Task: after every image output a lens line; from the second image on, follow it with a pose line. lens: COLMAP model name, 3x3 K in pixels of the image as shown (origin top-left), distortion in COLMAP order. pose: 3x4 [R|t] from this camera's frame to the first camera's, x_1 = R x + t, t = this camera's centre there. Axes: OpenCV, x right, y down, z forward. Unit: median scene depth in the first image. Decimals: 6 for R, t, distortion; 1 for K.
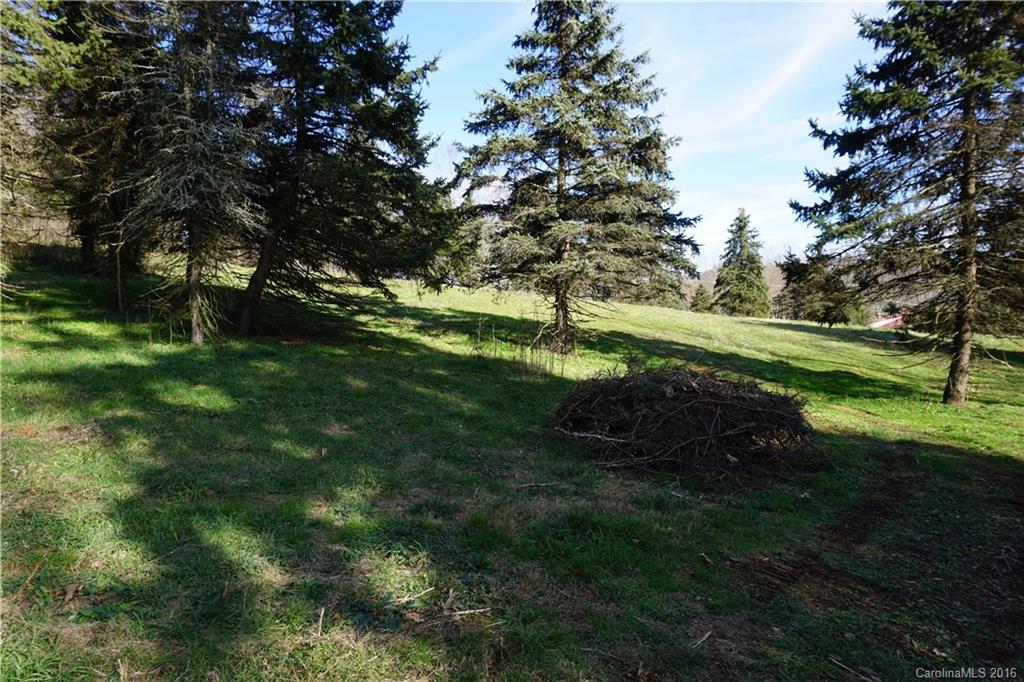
lens RADIAL K [[696.6, 0, 505.9], [0, 696.6, 333.6], [0, 0, 1]] dist [-0.053262, 0.038053]
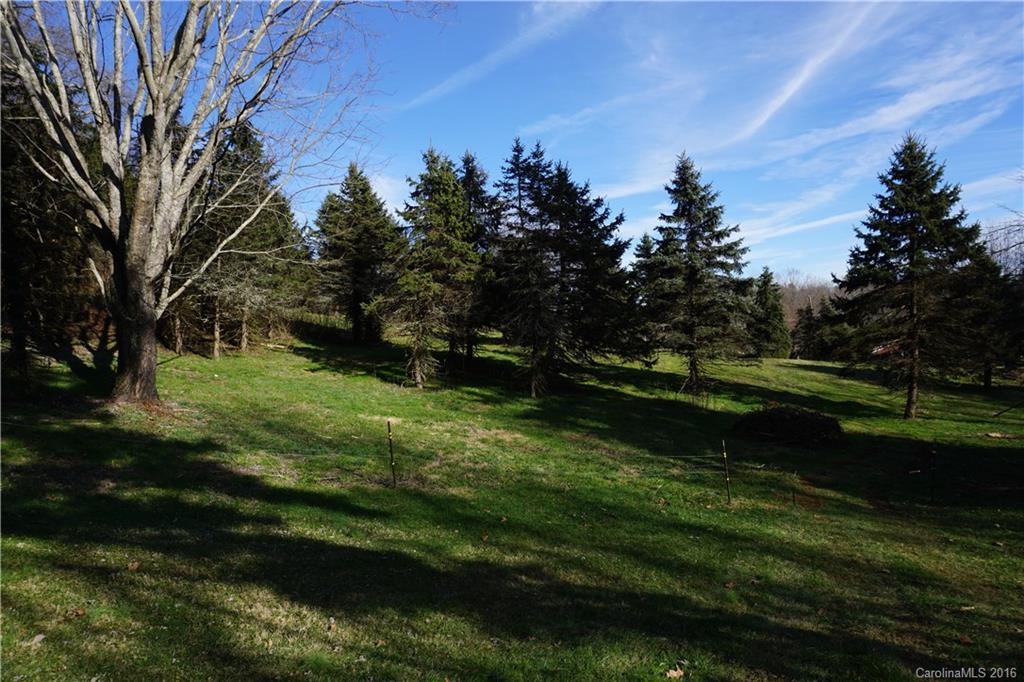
lens RADIAL K [[696.6, 0, 518.0], [0, 696.6, 348.5], [0, 0, 1]] dist [-0.053262, 0.038053]
pose [[0.999768, -0.017516, 0.012546, -0.369697], [0.017666, 0.999773, -0.011939, -0.073093], [-0.012334, 0.012158, 0.999850, -0.723458]]
